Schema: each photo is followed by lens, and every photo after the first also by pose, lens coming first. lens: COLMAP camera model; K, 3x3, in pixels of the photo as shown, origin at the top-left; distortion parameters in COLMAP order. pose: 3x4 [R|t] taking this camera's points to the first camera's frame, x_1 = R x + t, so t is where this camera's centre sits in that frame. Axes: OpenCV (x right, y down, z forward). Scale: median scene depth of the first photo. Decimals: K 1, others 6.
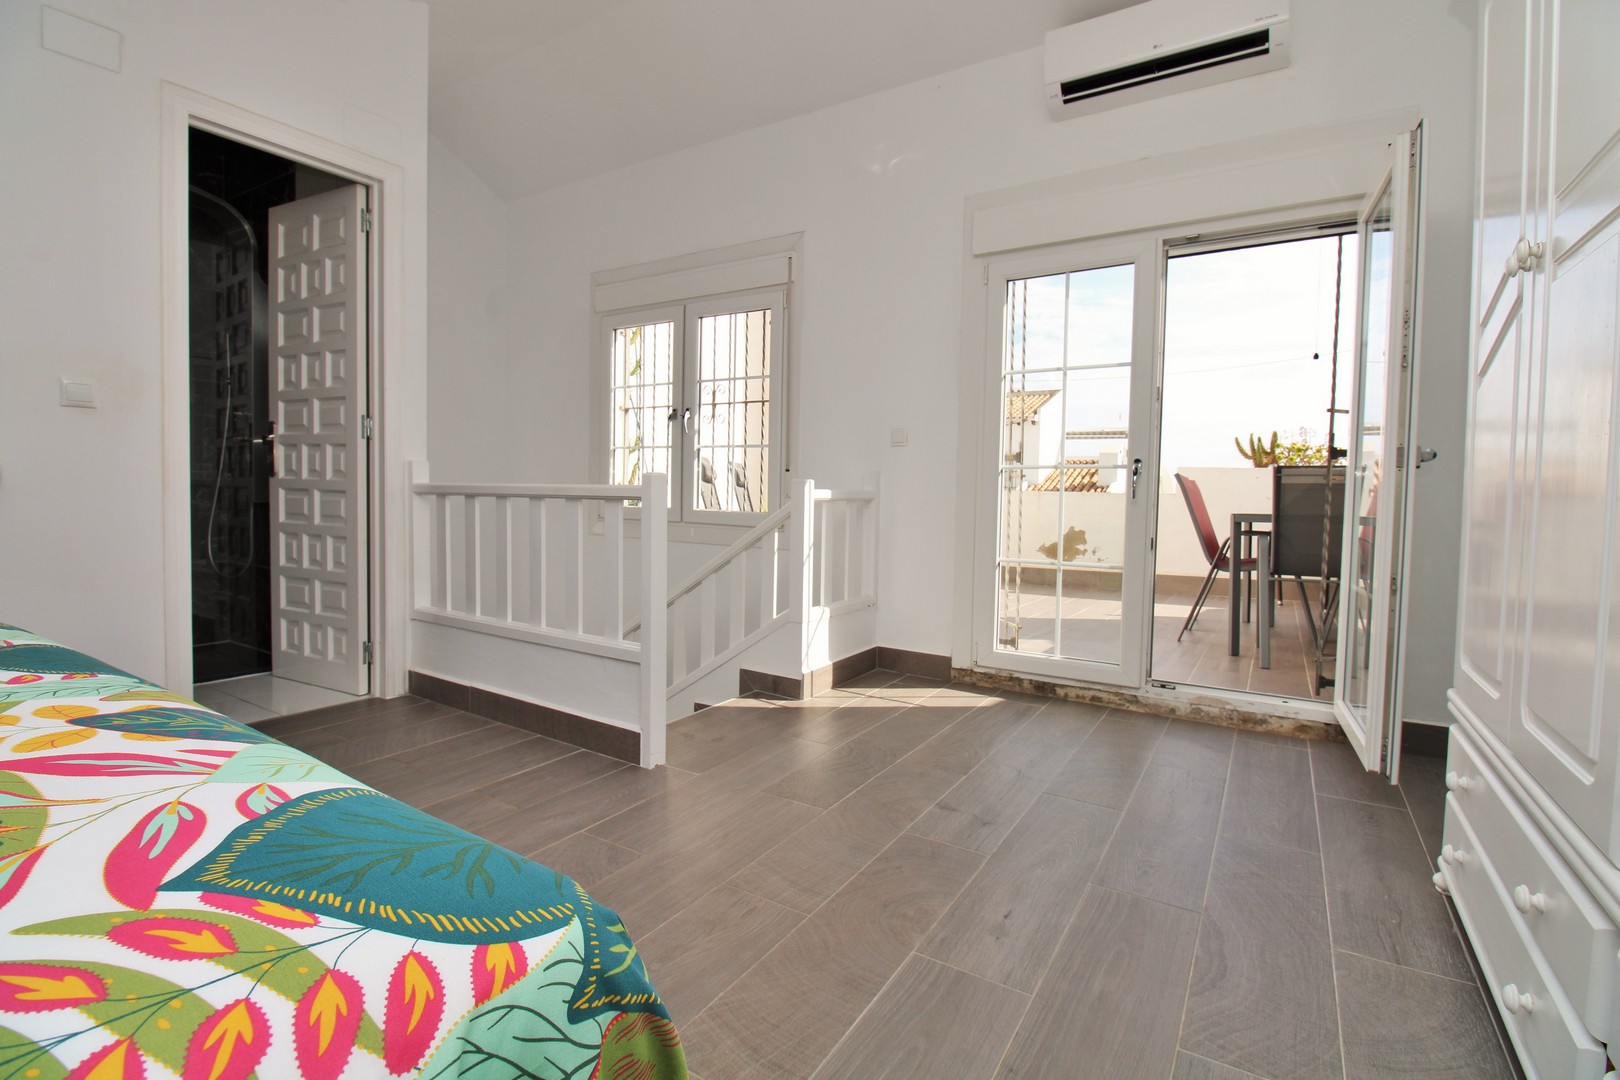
lens RADIAL K [[736.5, 0, 808.6], [0, 736.5, 514.6], [0, 0, 1]] dist [-0.003270, -0.000804]
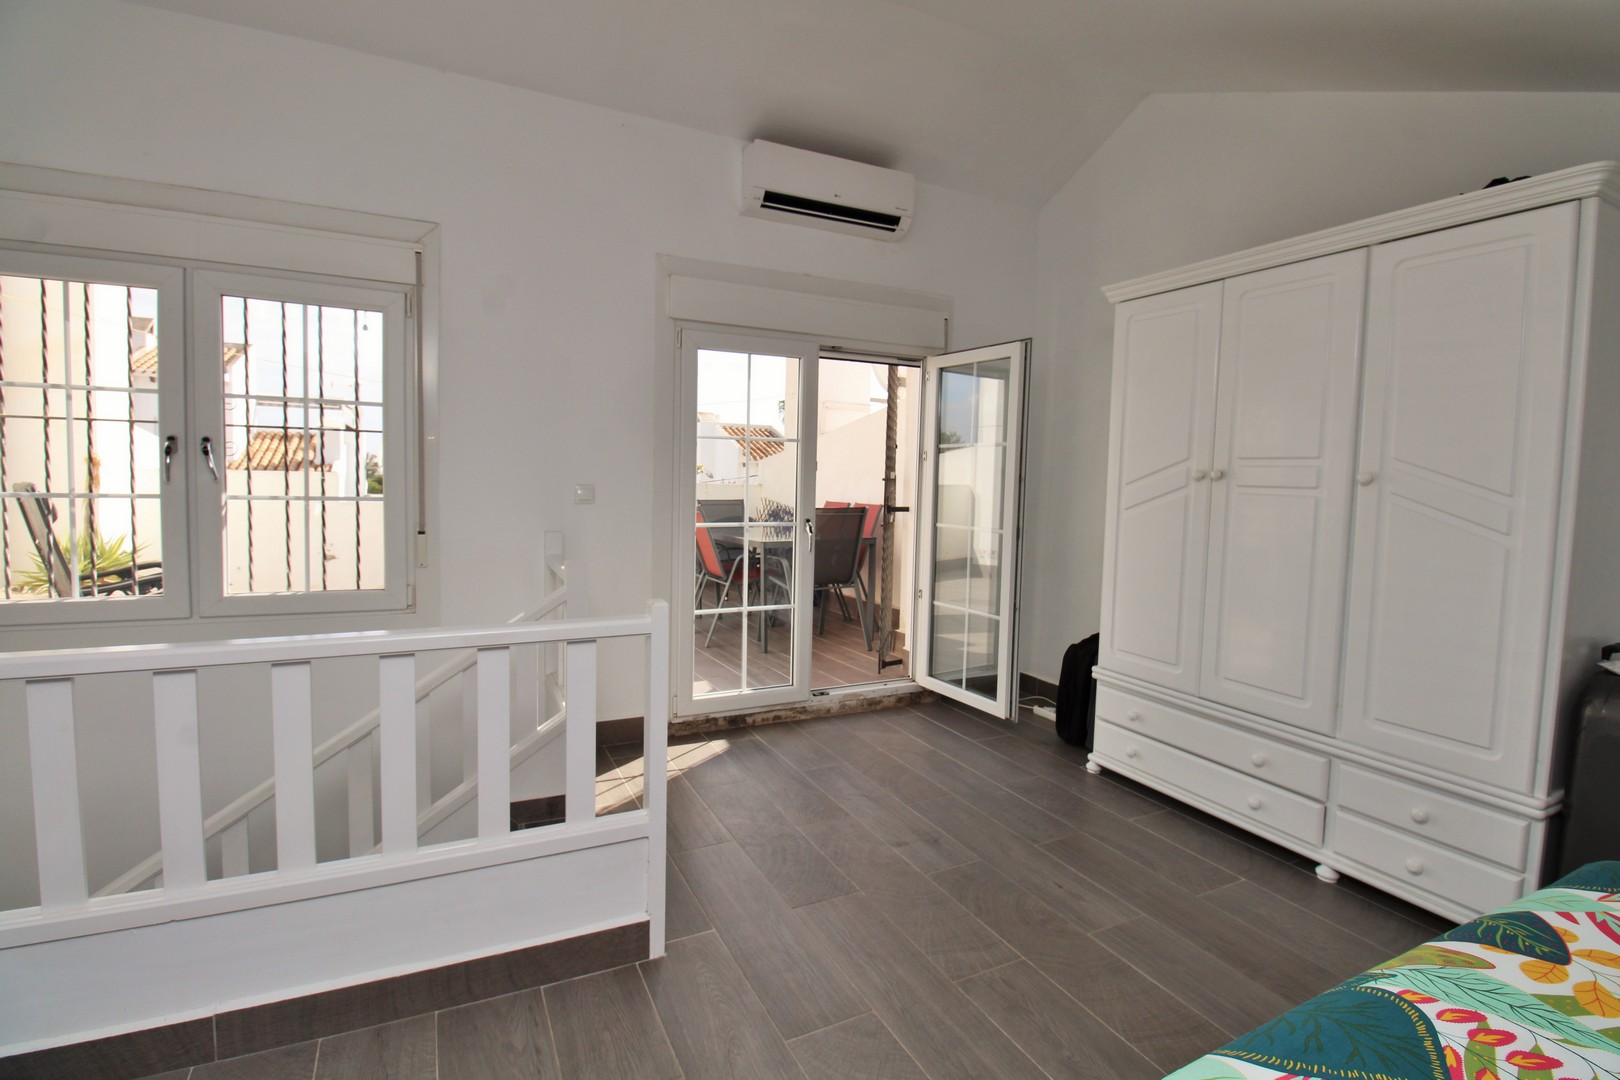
lens RADIAL K [[754.6, 0, 807.7], [0, 754.6, 518.5], [0, 0, 1]] dist [-0.008176, -0.001252]
pose [[0.535290, -0.054507, 0.842908, -0.641821], [0.020415, 0.998459, 0.051601, -0.144981], [-0.844422, -0.010413, 0.535578, 0.328246]]
